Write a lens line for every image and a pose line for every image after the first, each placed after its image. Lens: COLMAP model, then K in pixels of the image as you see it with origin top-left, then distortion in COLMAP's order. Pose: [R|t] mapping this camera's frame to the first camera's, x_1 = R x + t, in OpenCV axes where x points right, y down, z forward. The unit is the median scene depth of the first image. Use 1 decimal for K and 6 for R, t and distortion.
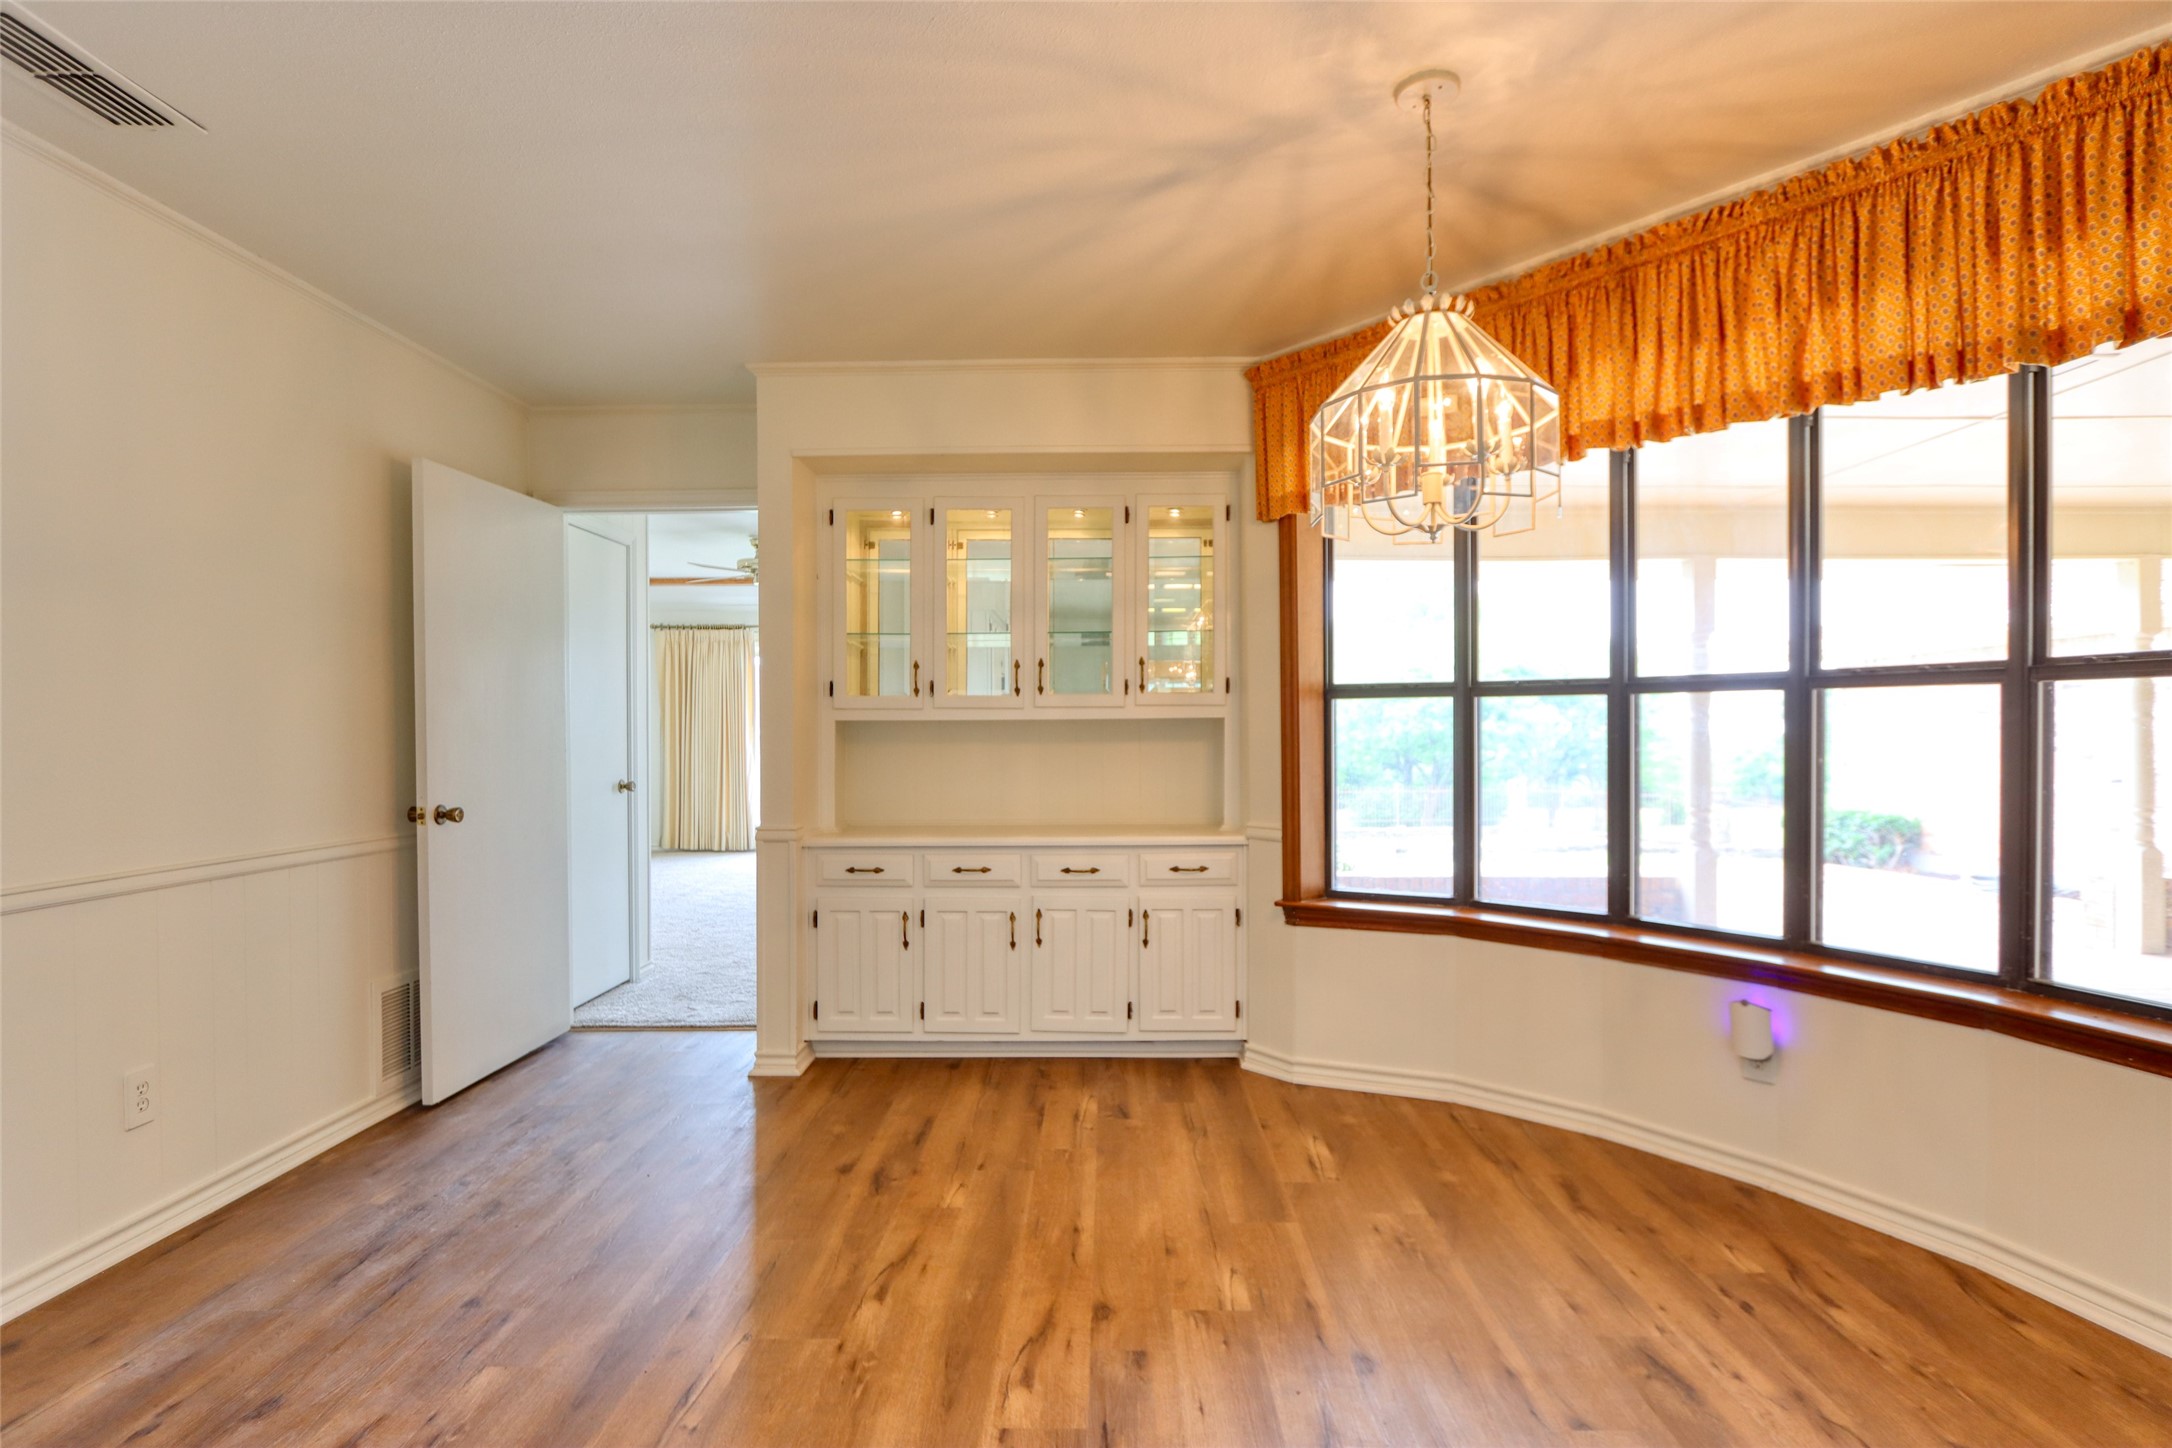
lens RADIAL K [[1064.3, 0, 1094.9], [0, 1064.3, 744.3], [0, 0, 1]] dist [-0.019285, 0.001722]
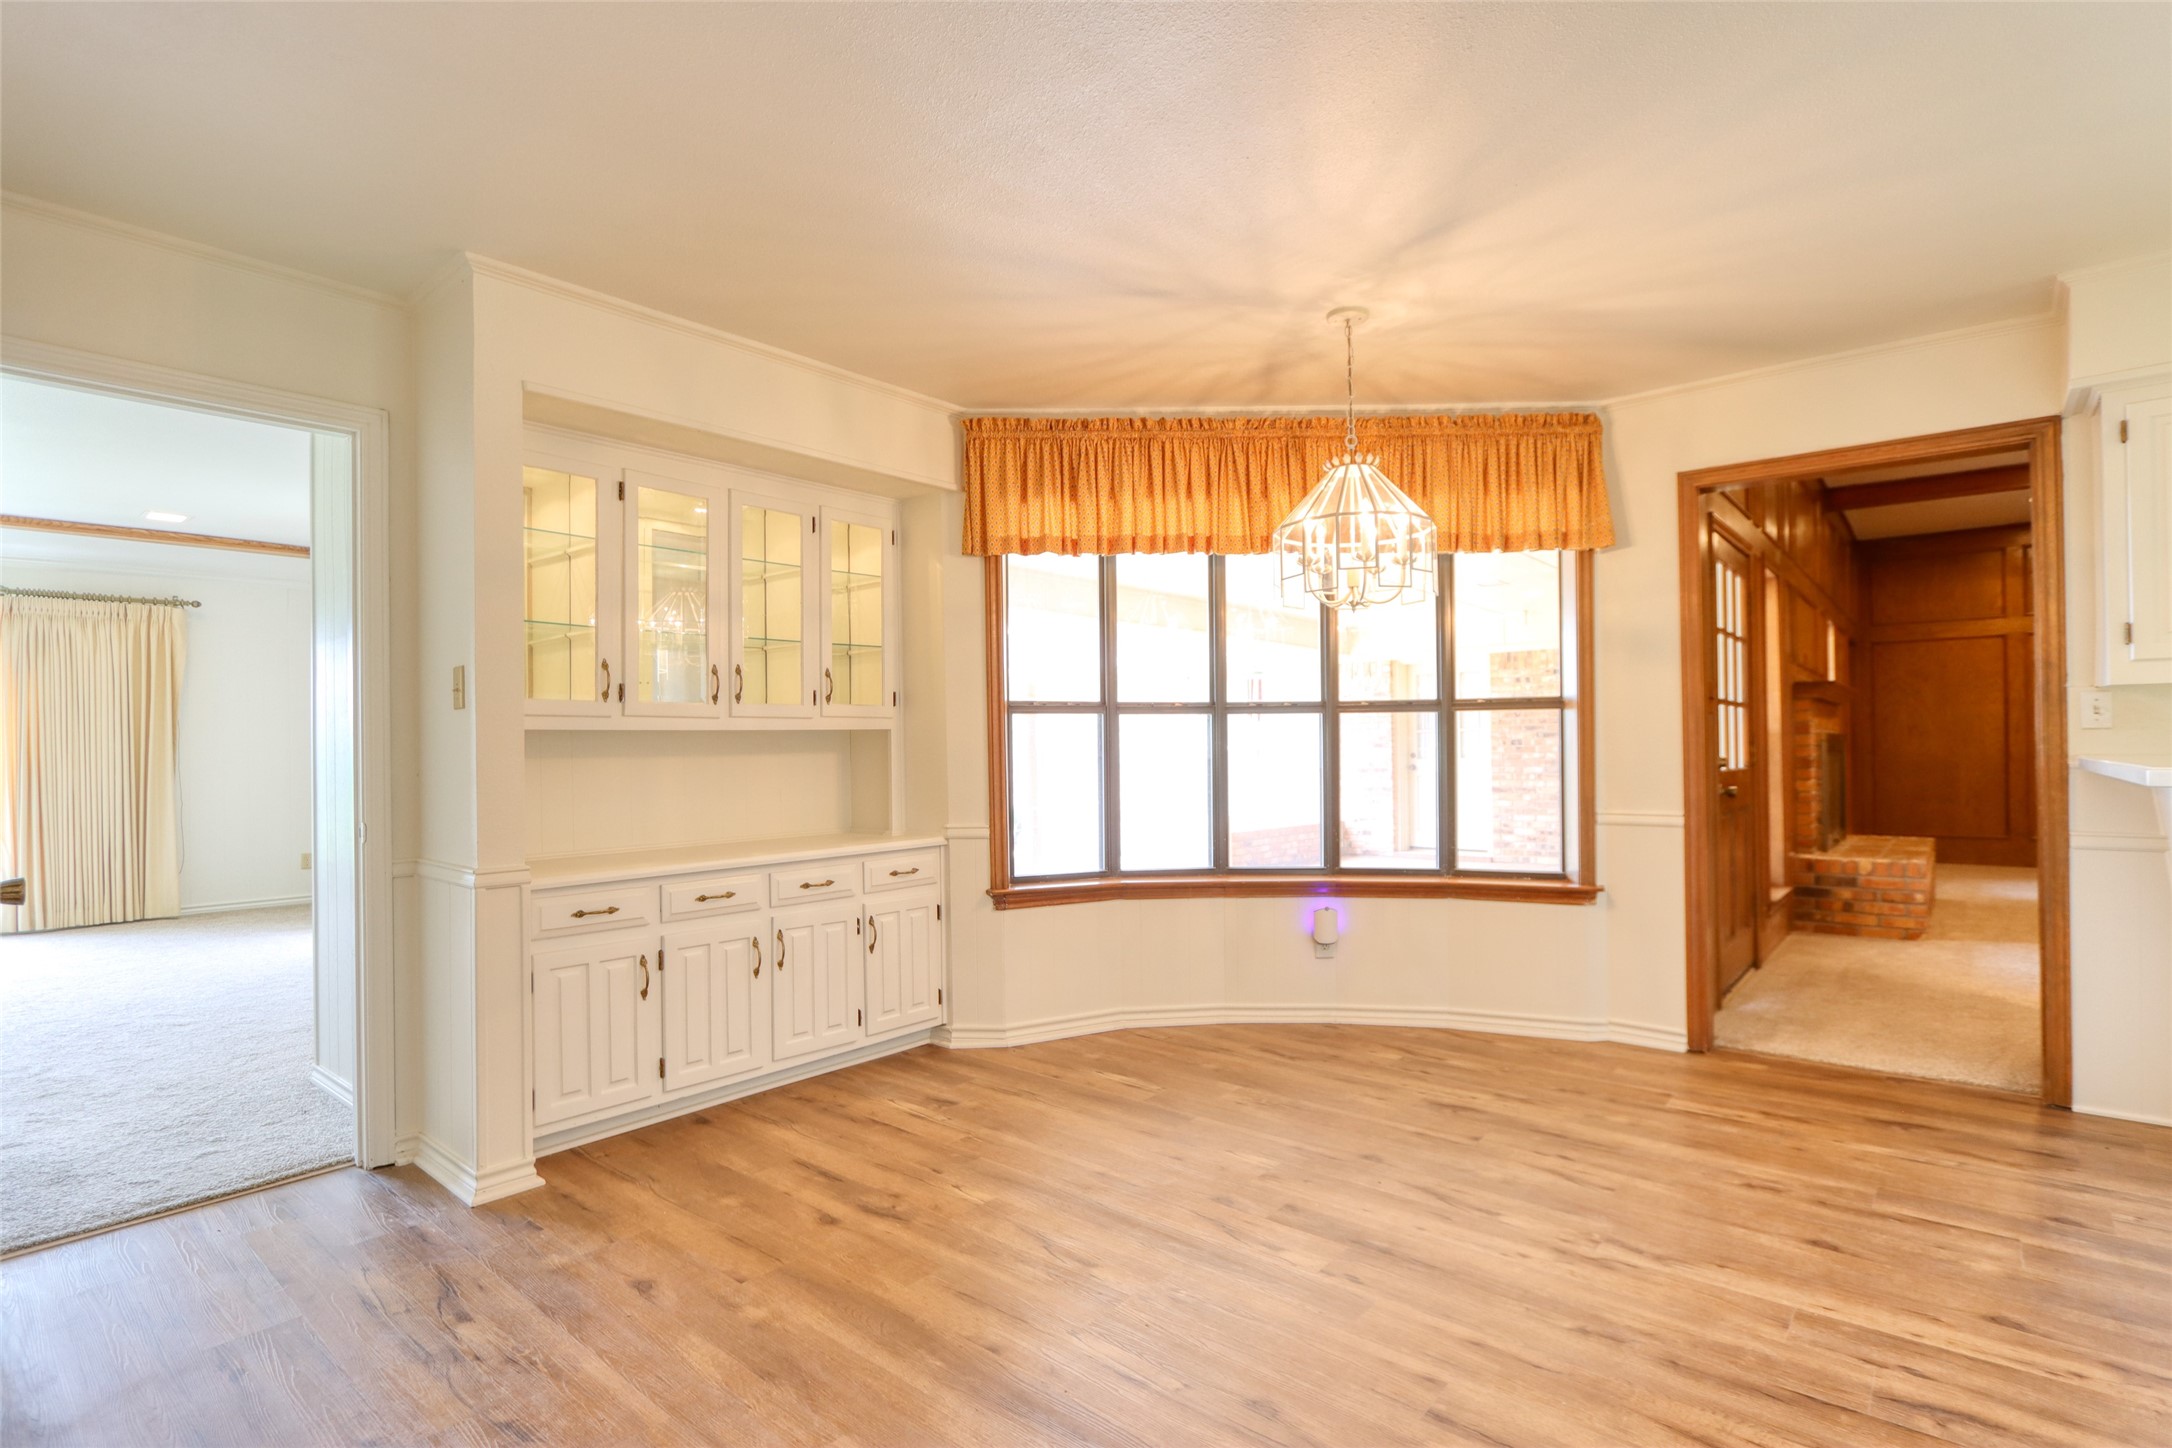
lens RADIAL K [[1064.3, 0, 1094.9], [0, 1064.3, 744.3], [0, 0, 1]] dist [-0.019285, 0.001722]
pose [[0.625325, -0.003608, 0.780356, -0.650892], [0.018776, 0.999769, -0.010423, 0.005392], [-0.780138, 0.021169, 0.625249, 0.199982]]
